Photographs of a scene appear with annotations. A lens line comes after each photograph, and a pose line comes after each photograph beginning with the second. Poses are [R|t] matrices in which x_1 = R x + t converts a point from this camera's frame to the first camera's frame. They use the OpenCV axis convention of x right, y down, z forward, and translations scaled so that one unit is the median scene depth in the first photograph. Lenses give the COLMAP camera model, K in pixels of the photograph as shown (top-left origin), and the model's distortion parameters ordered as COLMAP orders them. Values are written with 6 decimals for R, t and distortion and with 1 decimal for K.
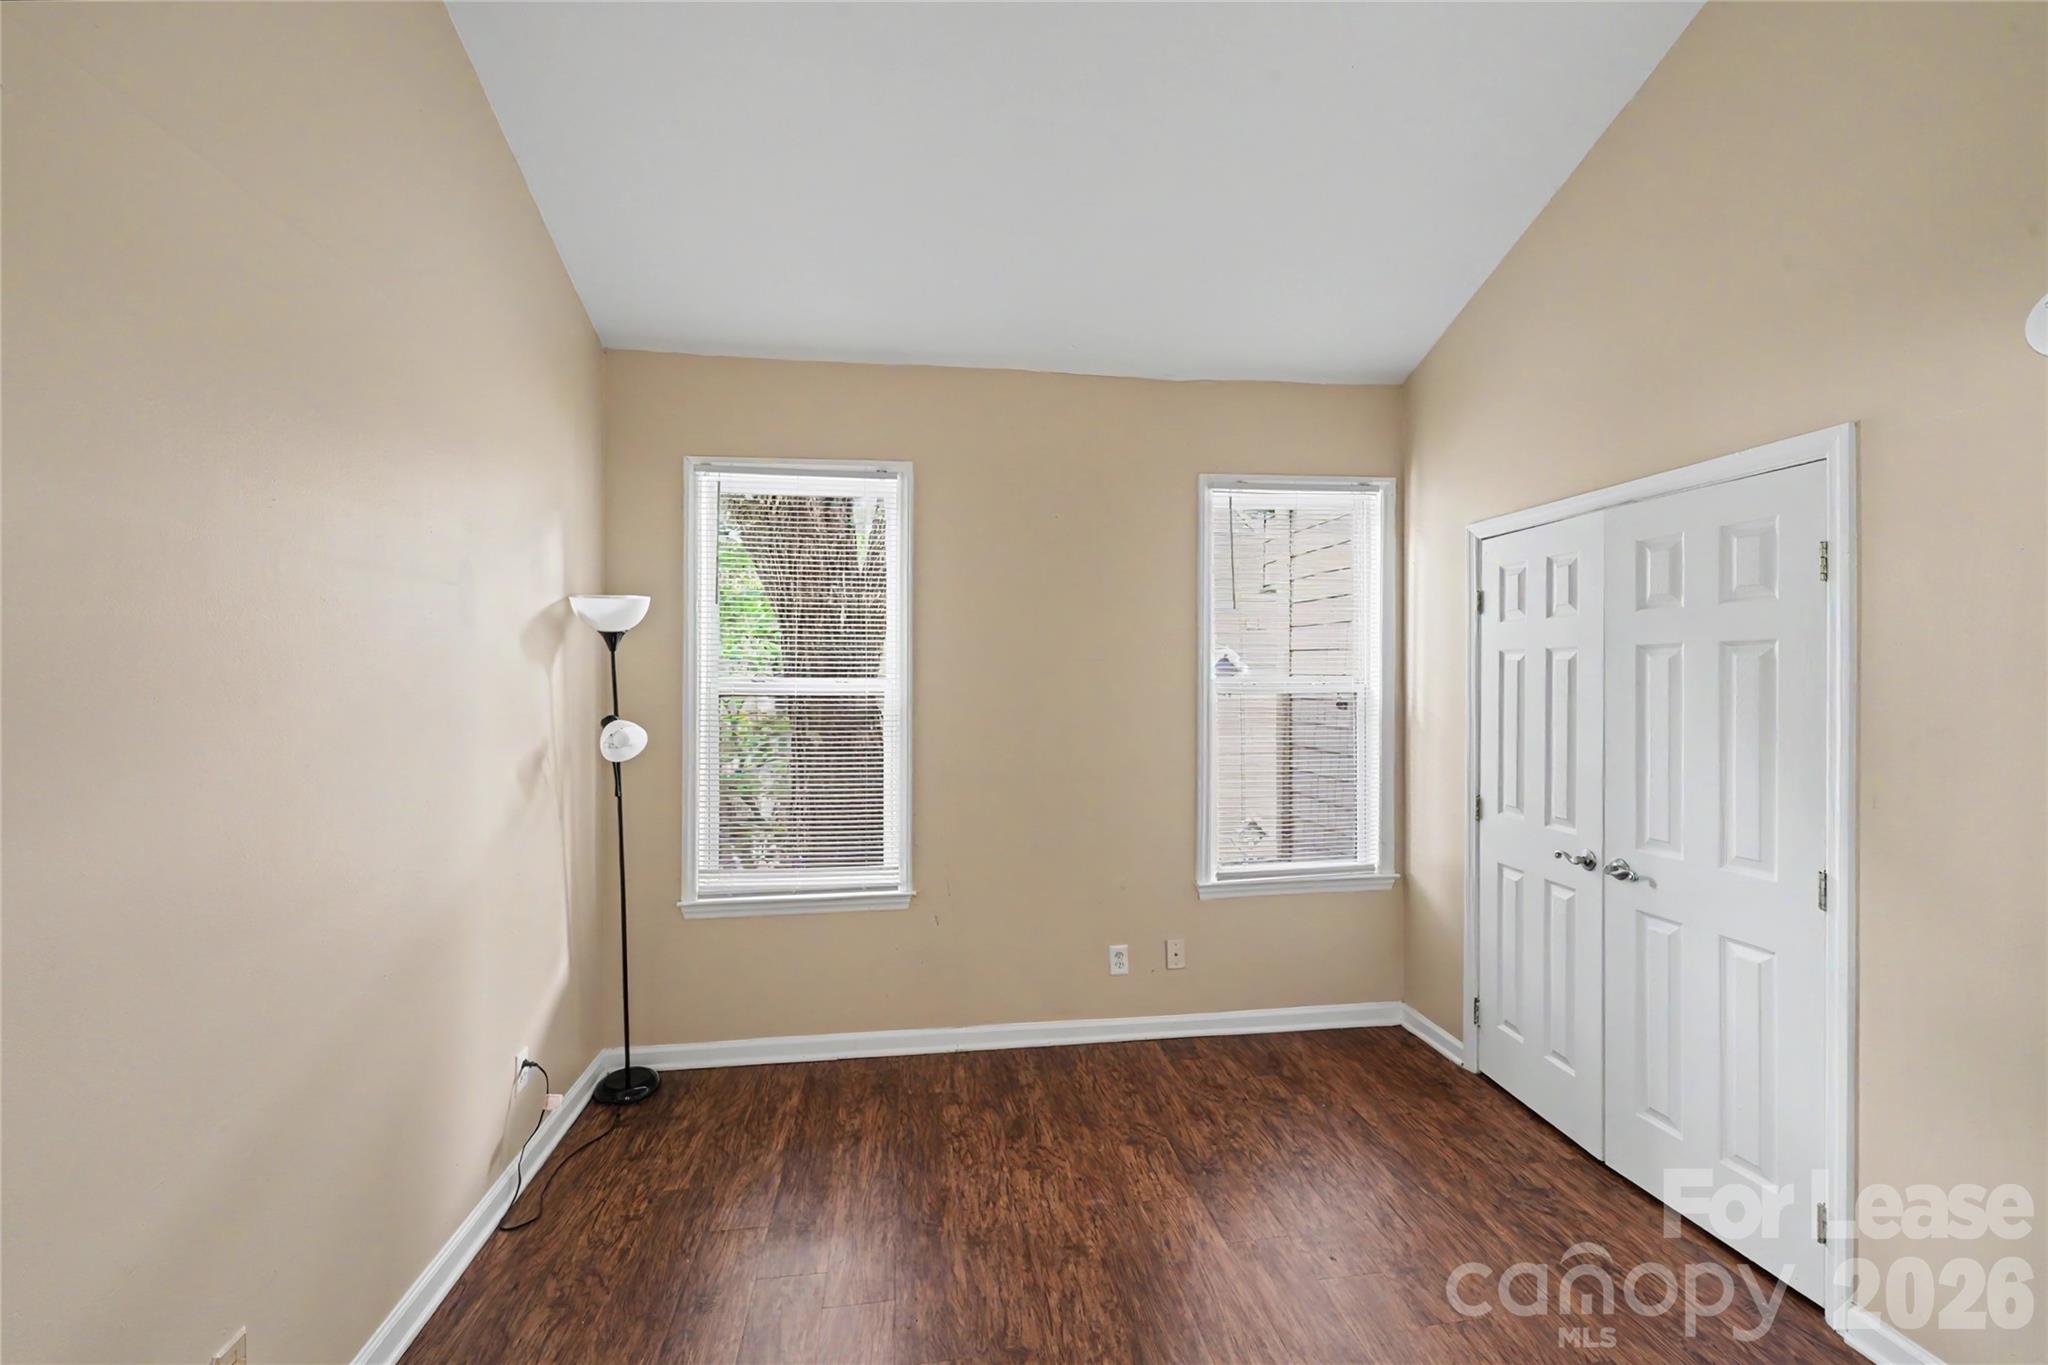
lens RADIAL K [[846.8, 0, 1024.0], [0, 846.8, 682.5], [0, 0, 1]] dist [0.001405, -0.000297]
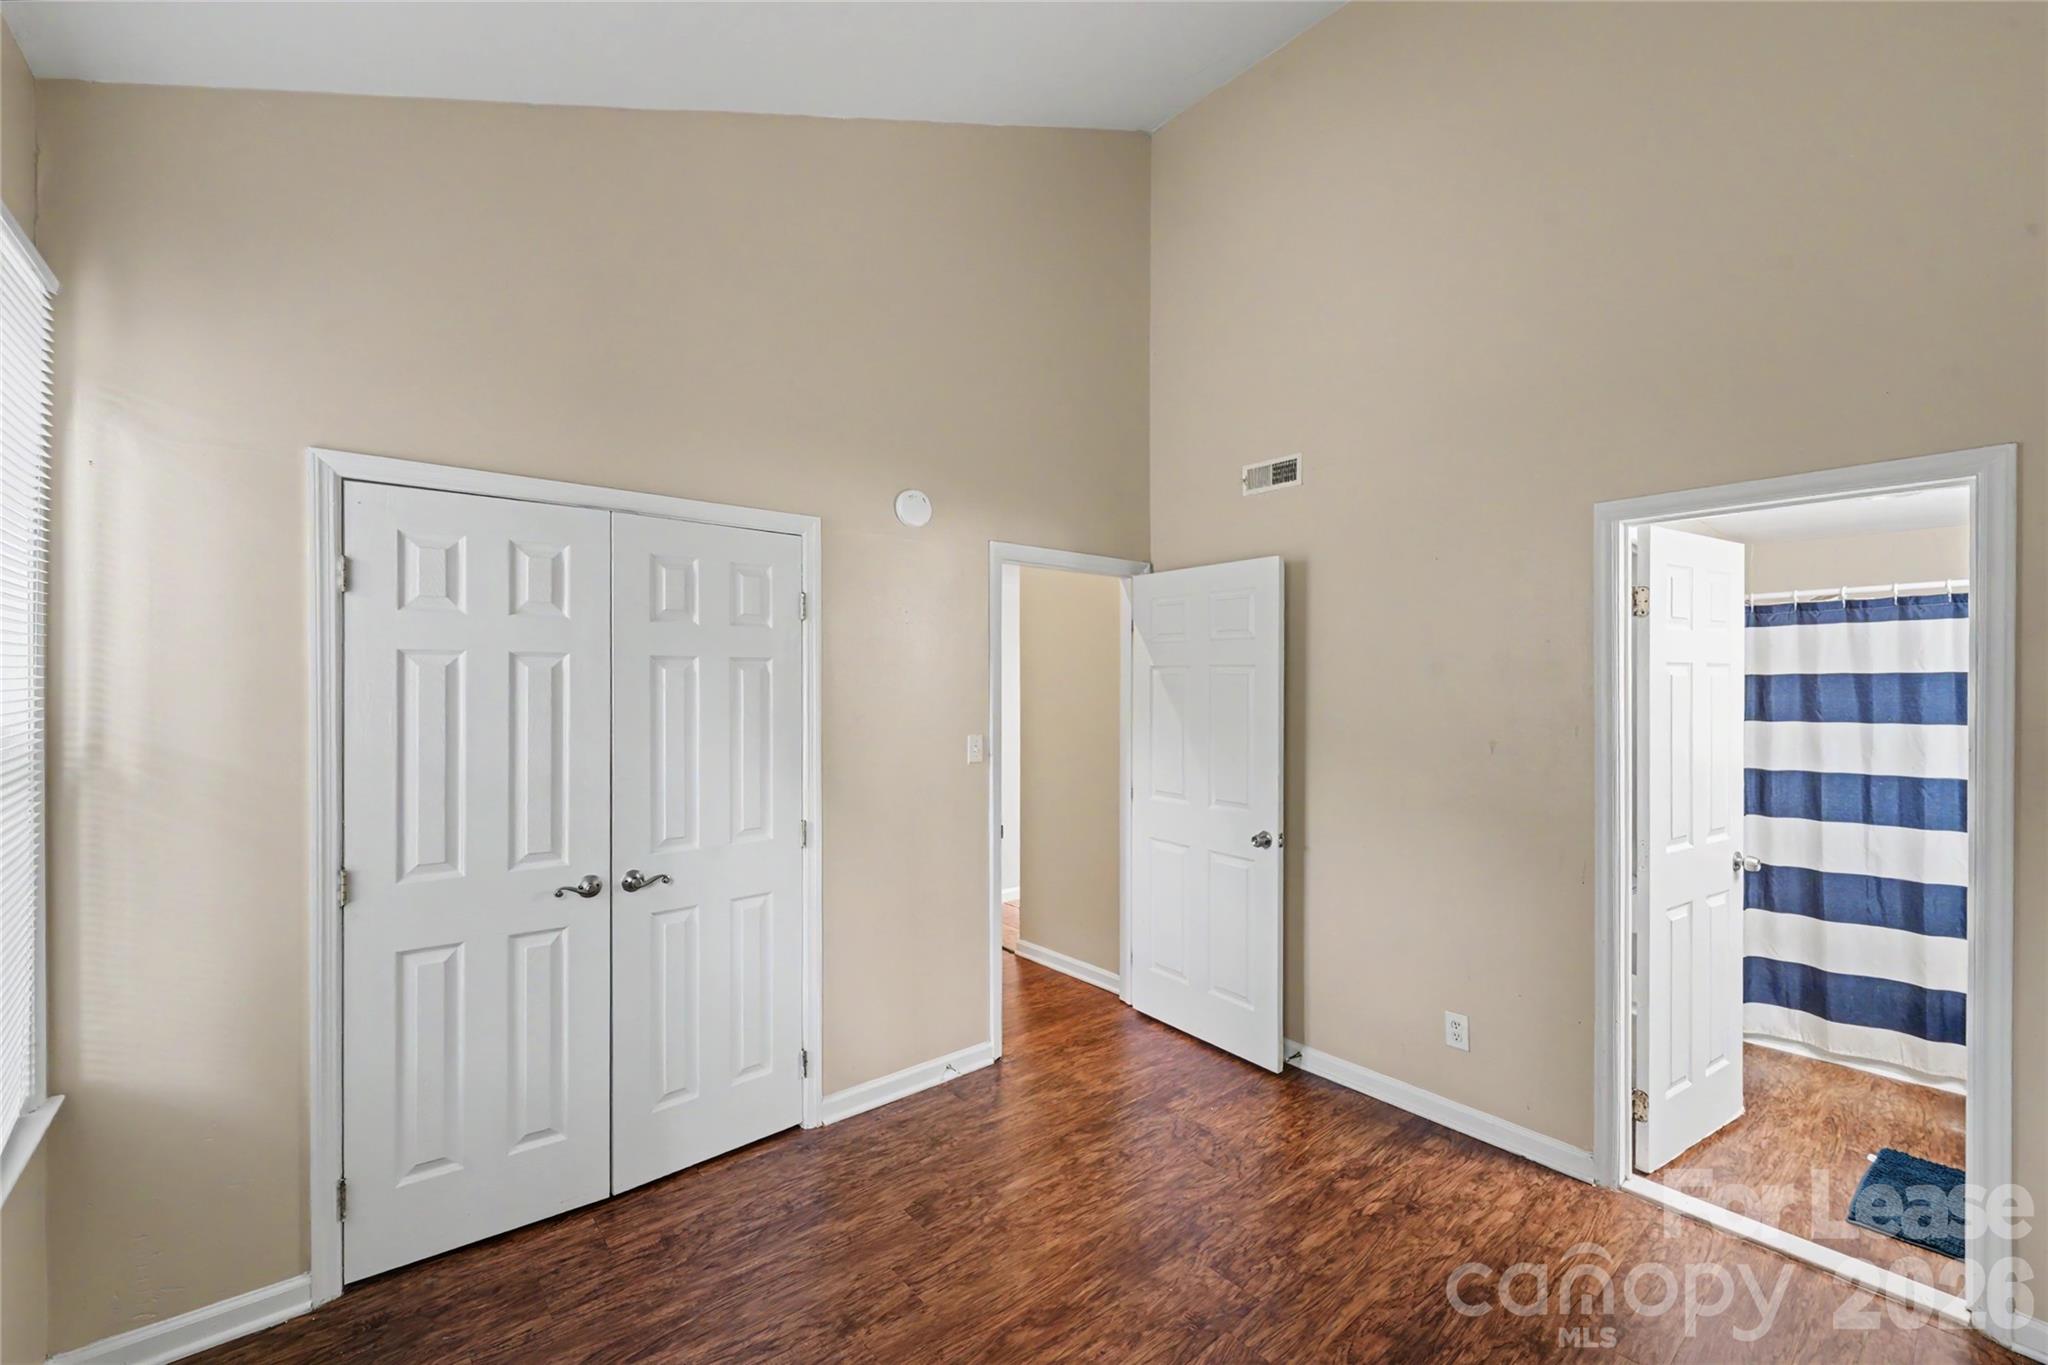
lens RADIAL K [[846.8, 0, 1024.0], [0, 846.8, 682.5], [0, 0, 1]] dist [0.001405, -0.000297]
pose [[-0.535949, -0.001459, 0.844249, -0.376145], [0.004104, 0.999982, 0.004333, -0.014321], [-0.844240, 0.005787, -0.535934, 1.135413]]
